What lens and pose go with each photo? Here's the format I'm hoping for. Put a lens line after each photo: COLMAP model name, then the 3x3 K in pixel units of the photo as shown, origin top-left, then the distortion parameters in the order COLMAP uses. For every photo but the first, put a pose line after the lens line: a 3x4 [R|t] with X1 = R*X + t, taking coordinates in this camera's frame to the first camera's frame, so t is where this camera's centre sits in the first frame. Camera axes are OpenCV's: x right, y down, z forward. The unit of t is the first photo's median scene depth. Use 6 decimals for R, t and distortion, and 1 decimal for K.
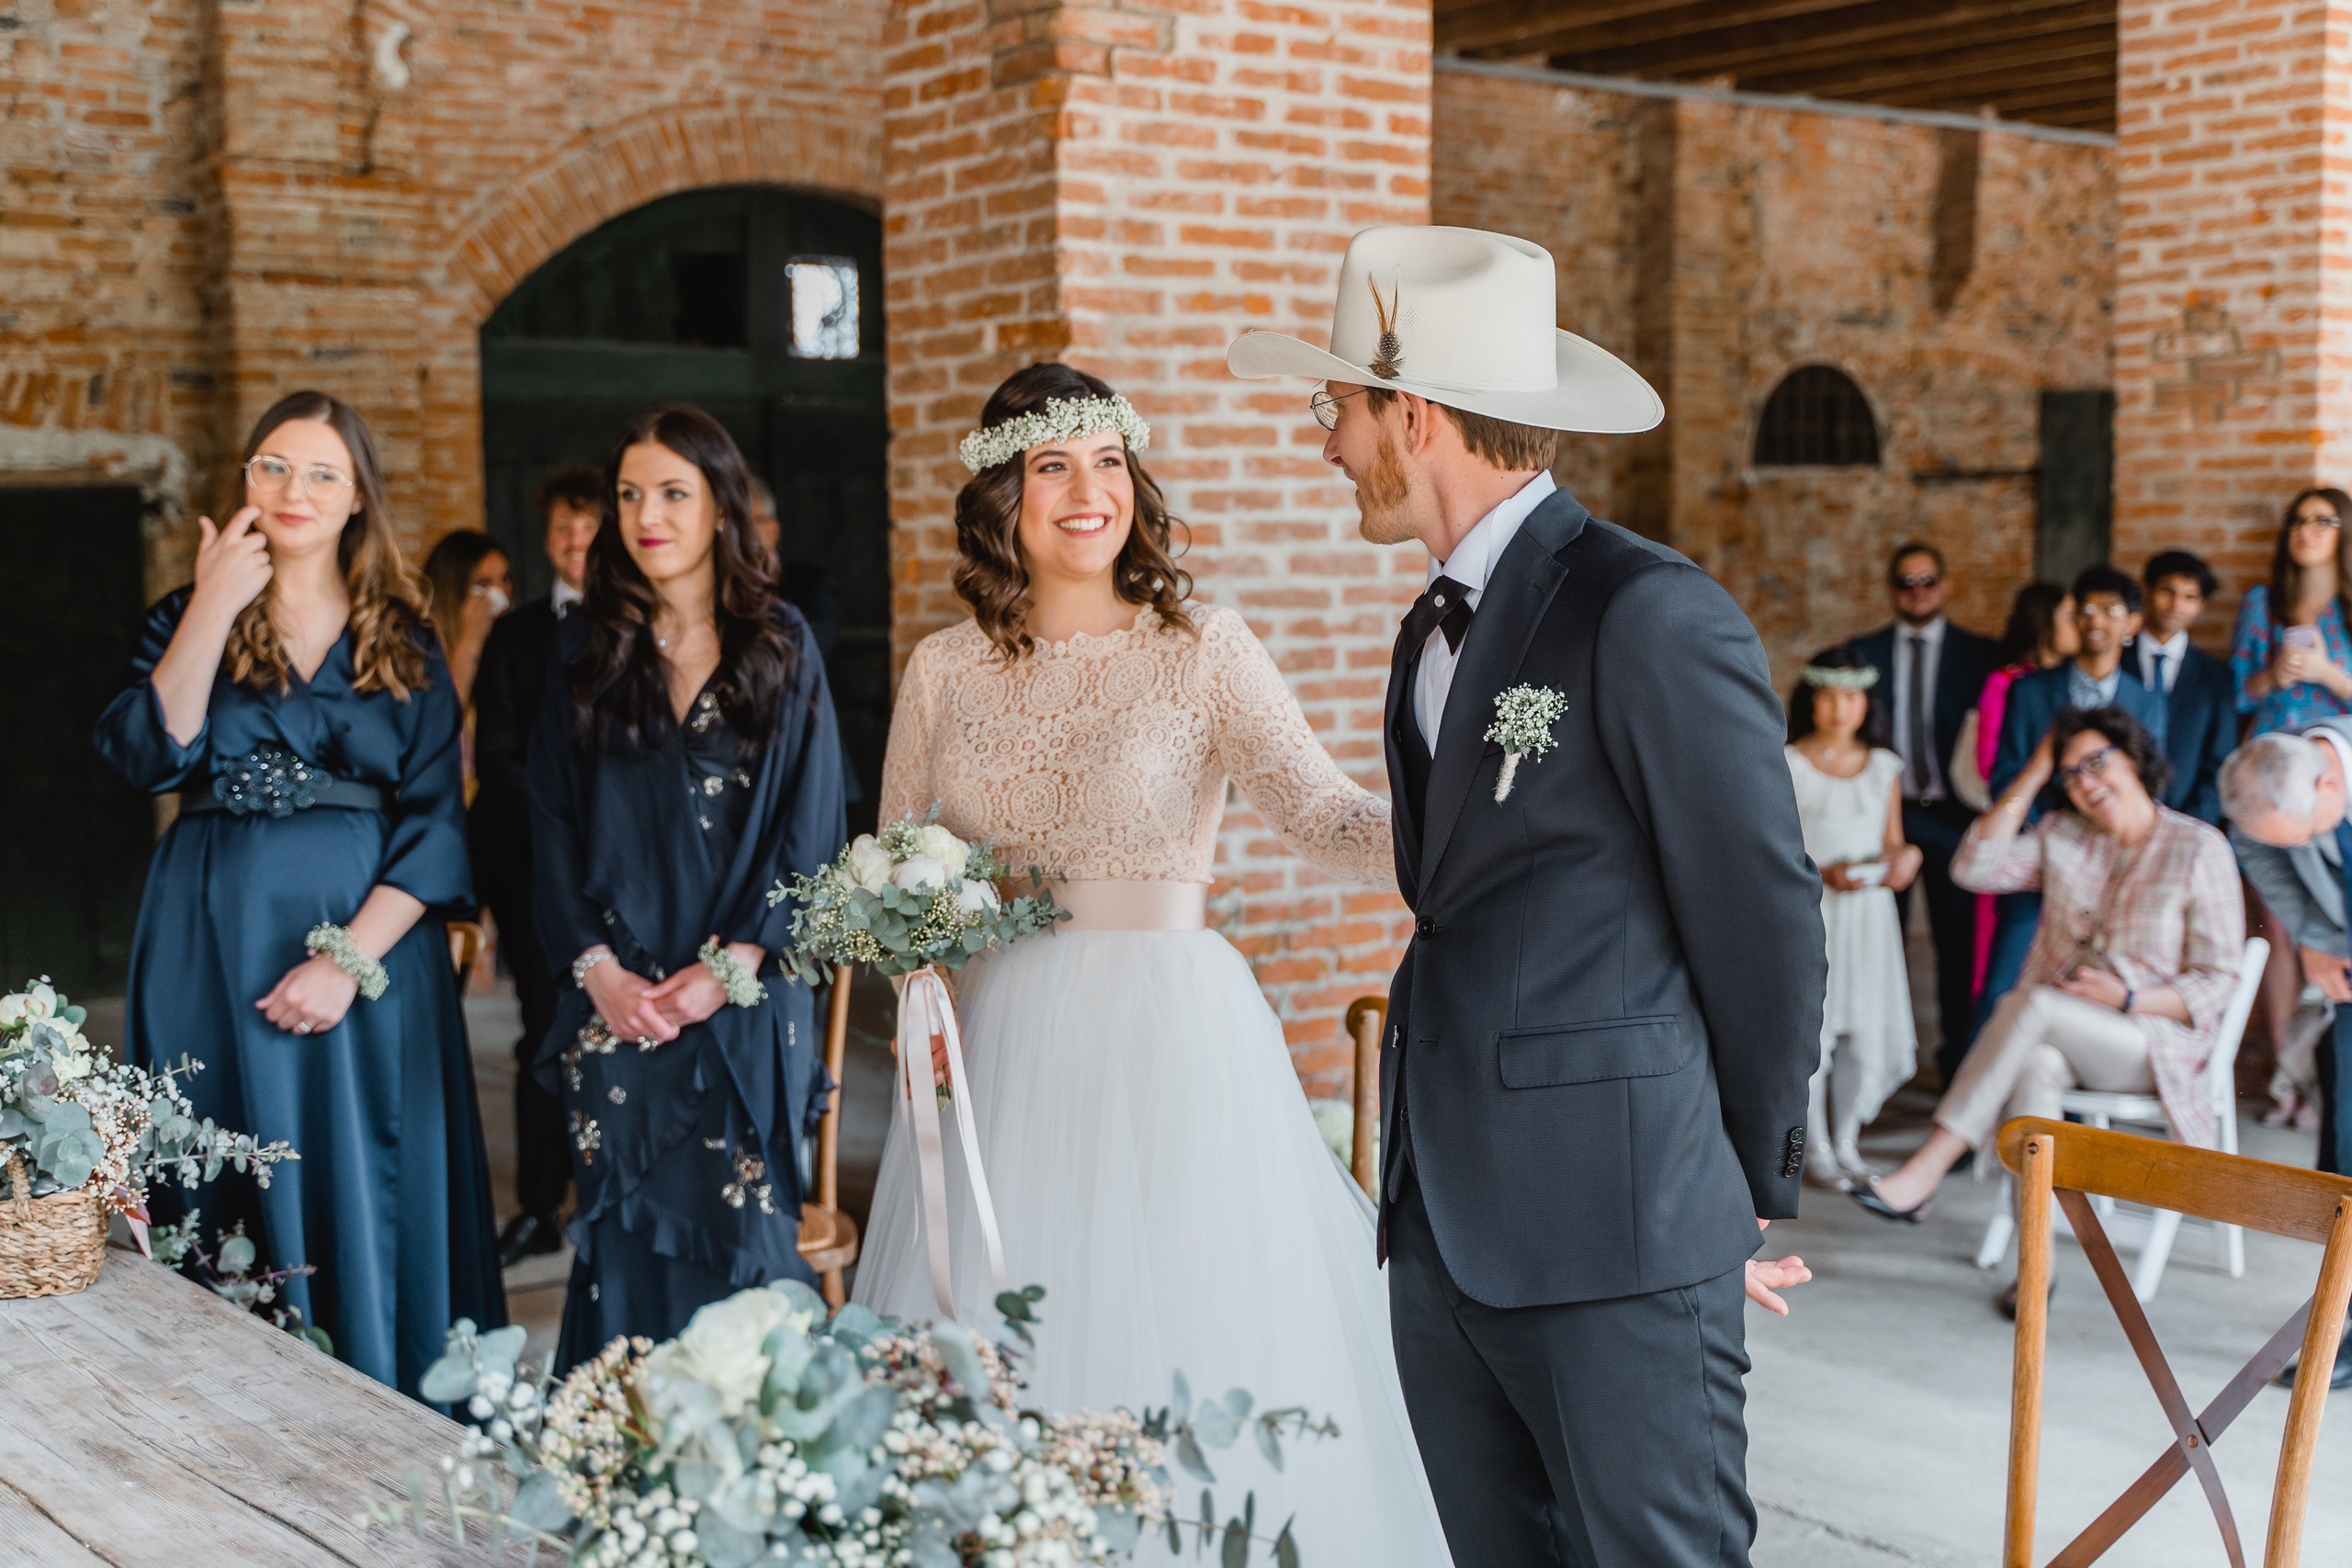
lens RADIAL K [[2973.2, 0, 1181.1], [0, 2973.2, 780.9], [0, 0, 1]] dist [0.015978, -0.055865]
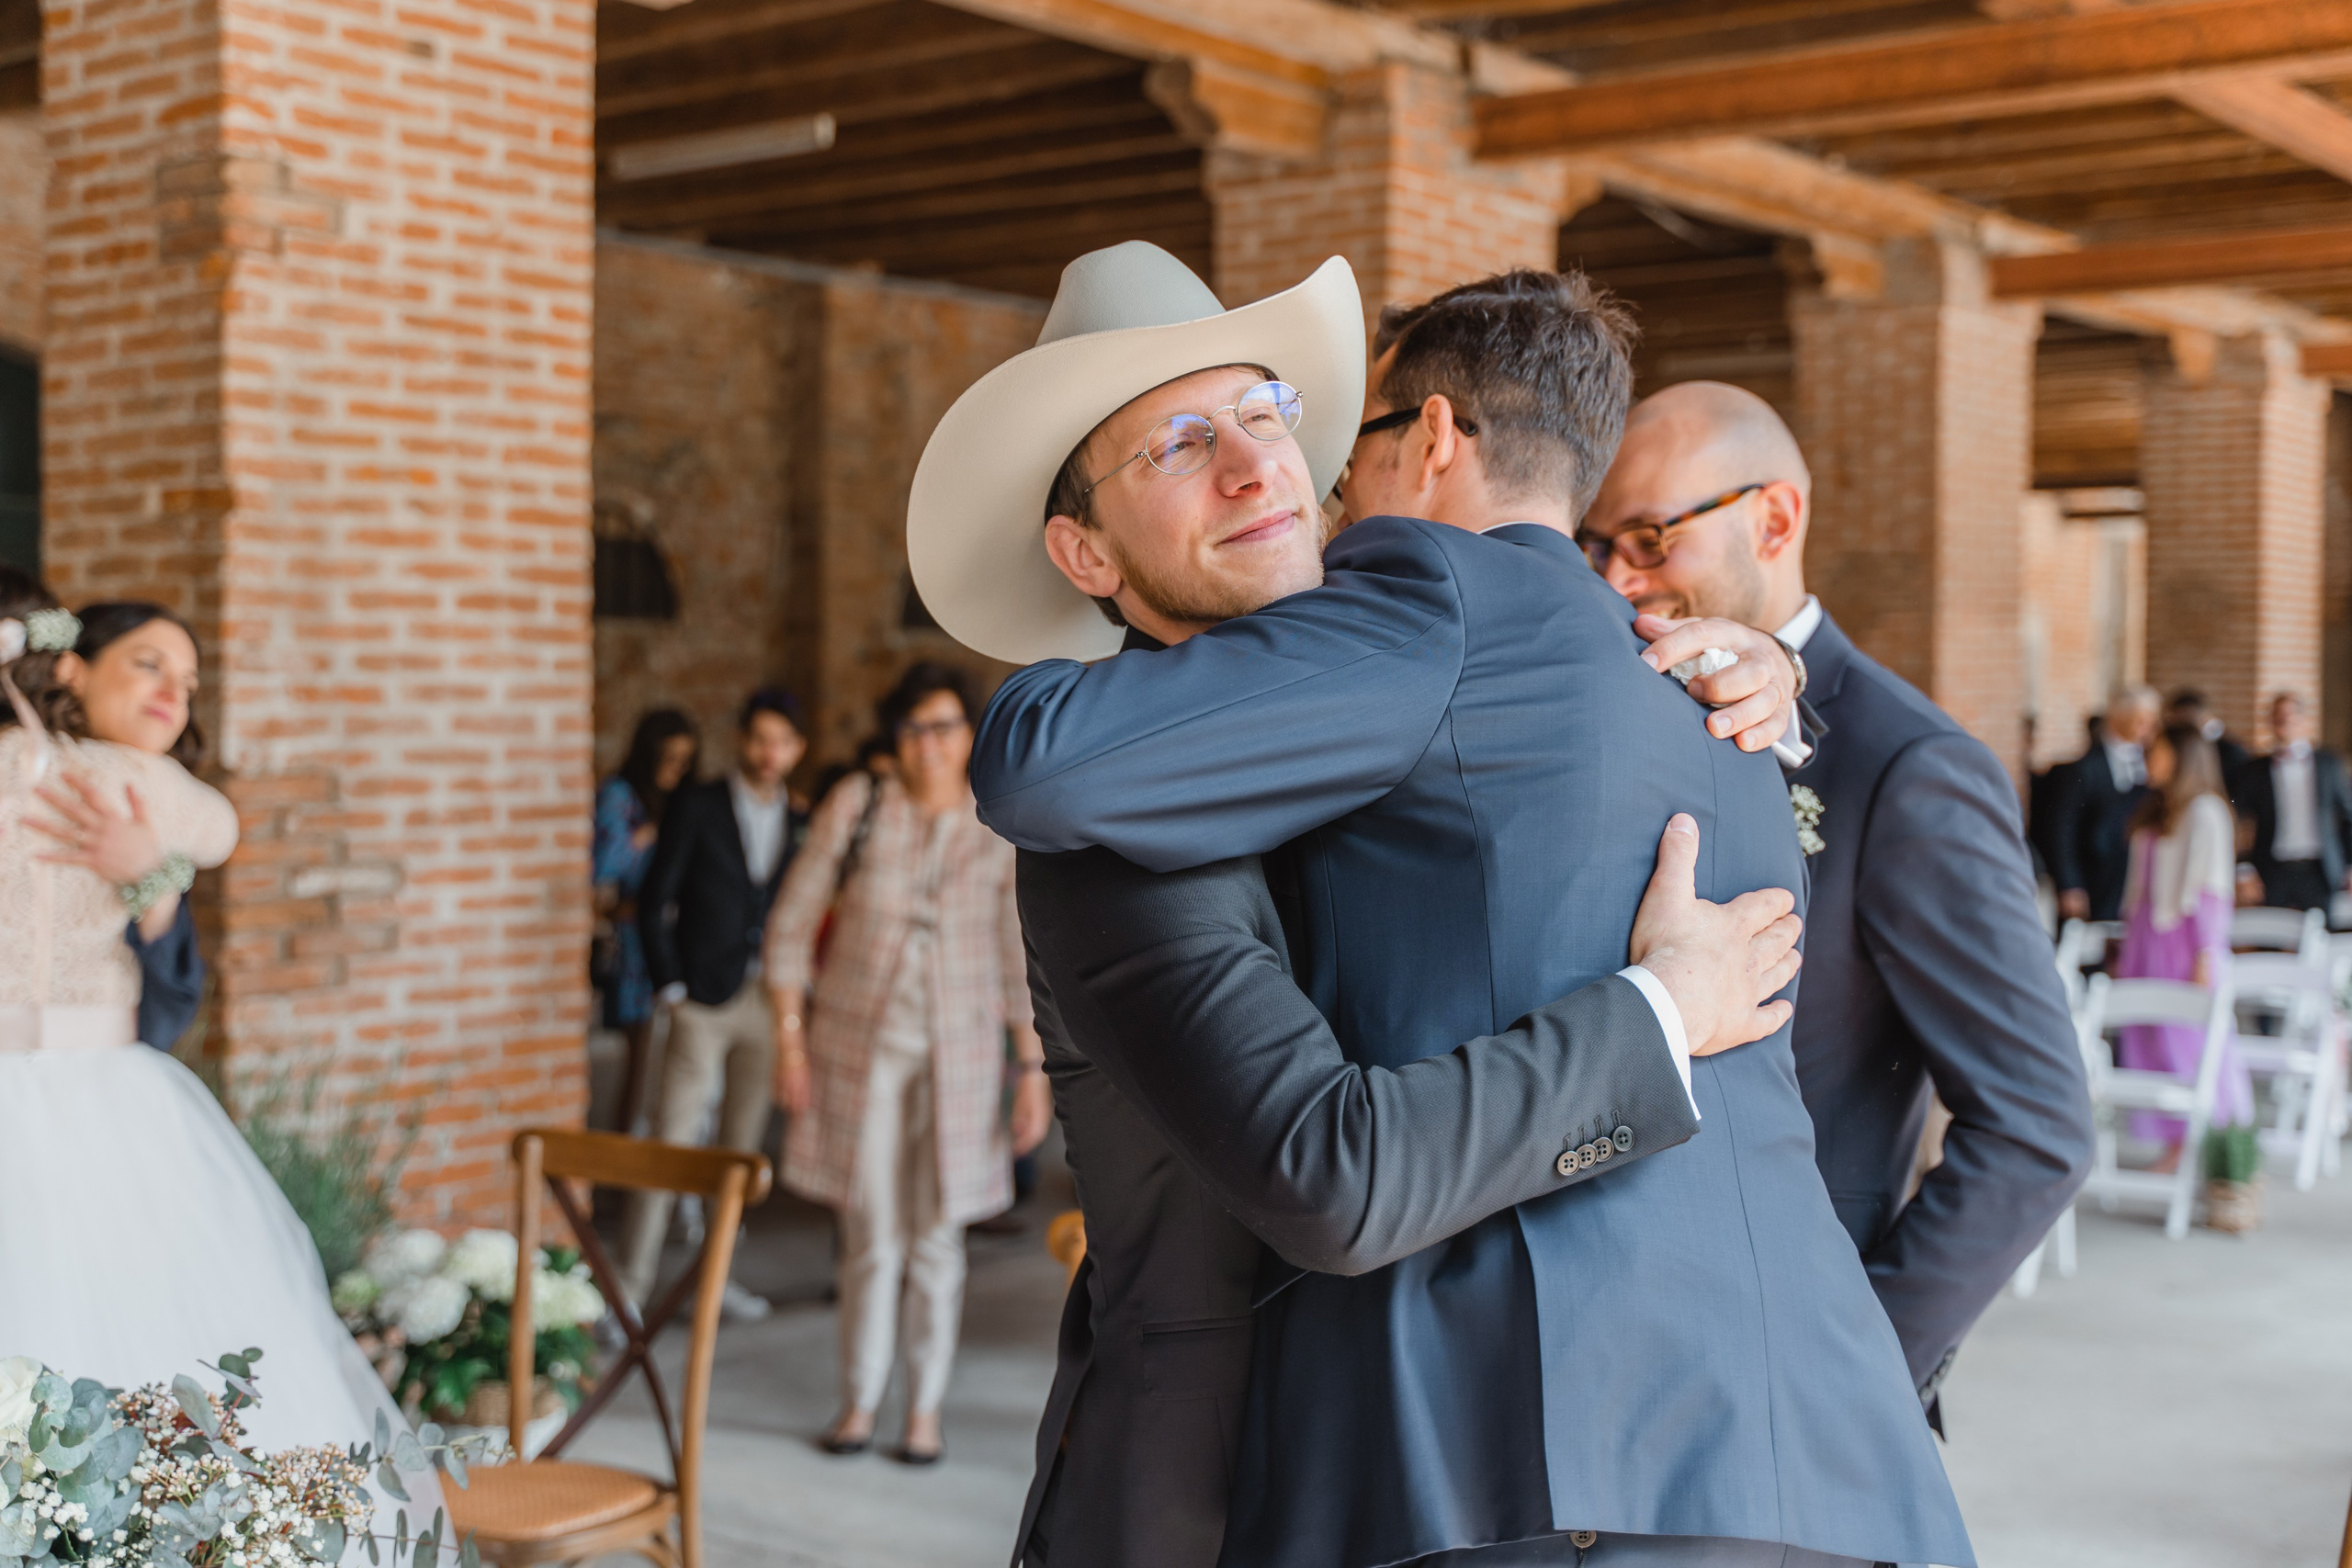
lens RADIAL K [[2950.7, 0, 1174.0], [0, 2950.7, 772.2], [0, 0, 1]] dist [0.015364, -0.079788]
pose [[0.960992, 0.008879, 0.276433, -0.006368], [0.006088, 0.998563, -0.053238, 0.001015], [-0.276508, 0.052844, 0.959558, -0.067757]]
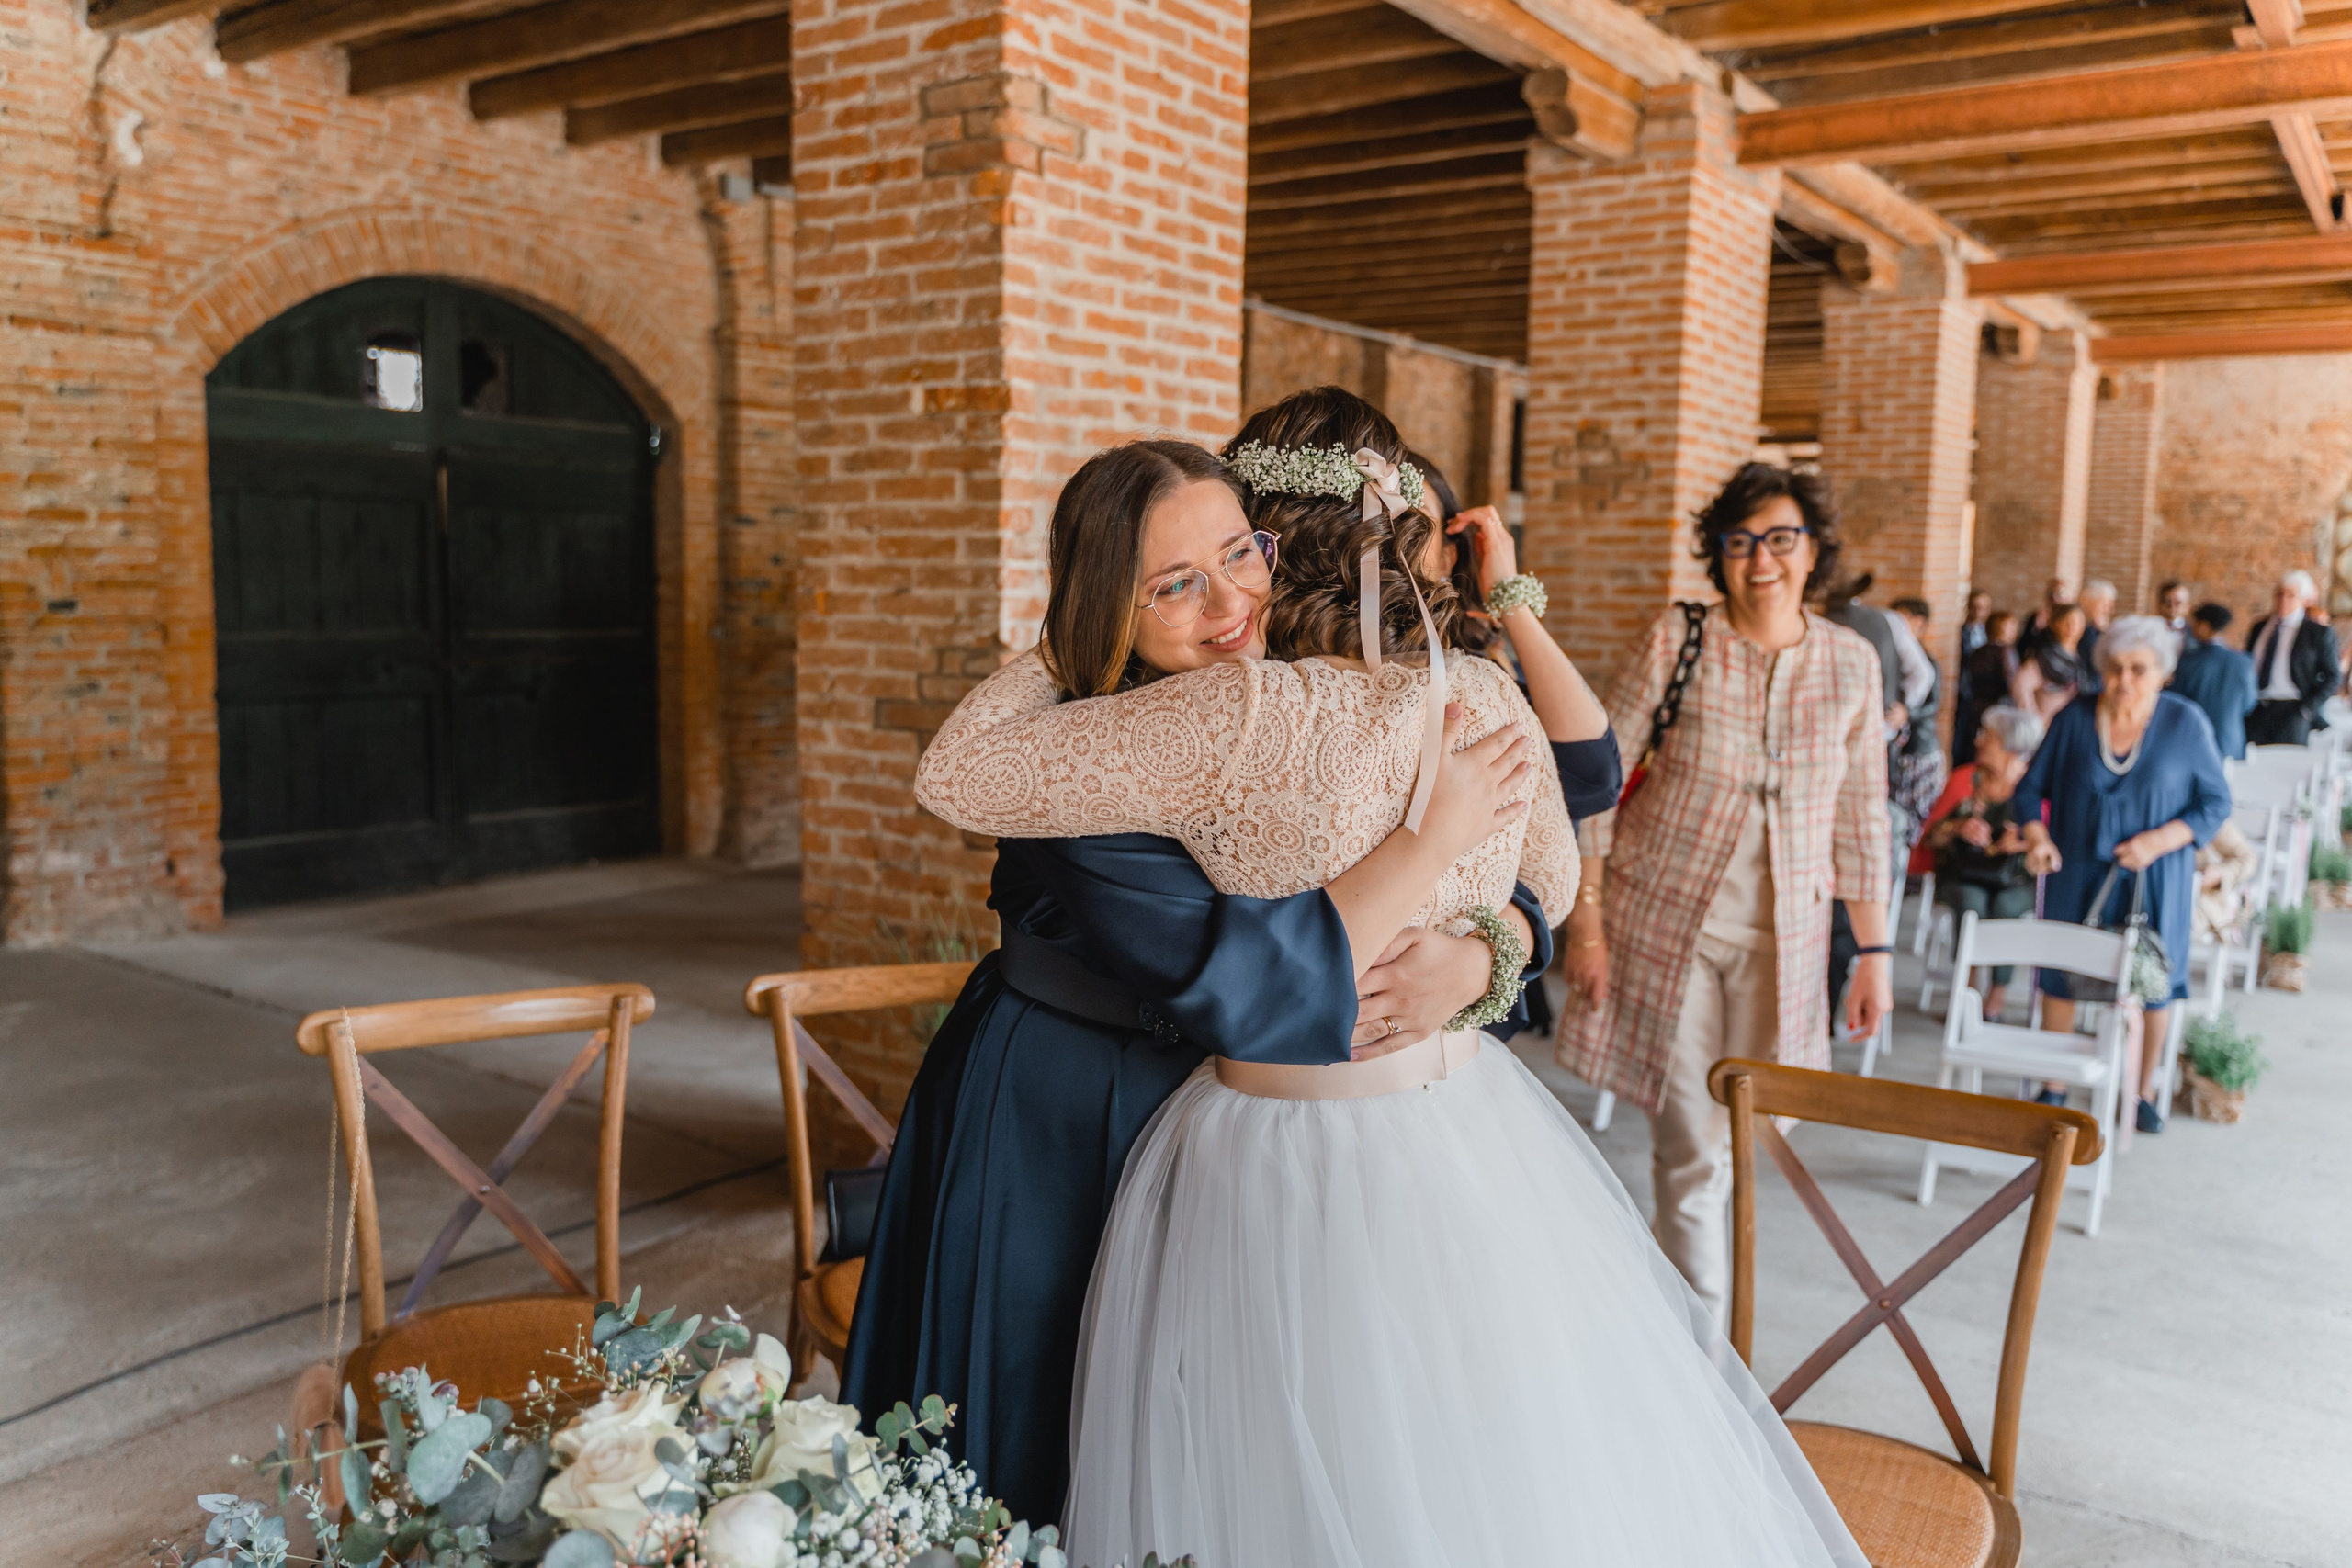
lens RADIAL K [[1875.7, 0, 1205.4], [0, 1875.7, 782.8], [0, 0, 1]] dist [0.005047, -0.009249]
pose [[0.945693, -0.009787, 0.324915, -0.189179], [-0.000880, 0.999466, 0.032666, -0.025686], [-0.325061, -0.031178, 0.945179, 0.275705]]
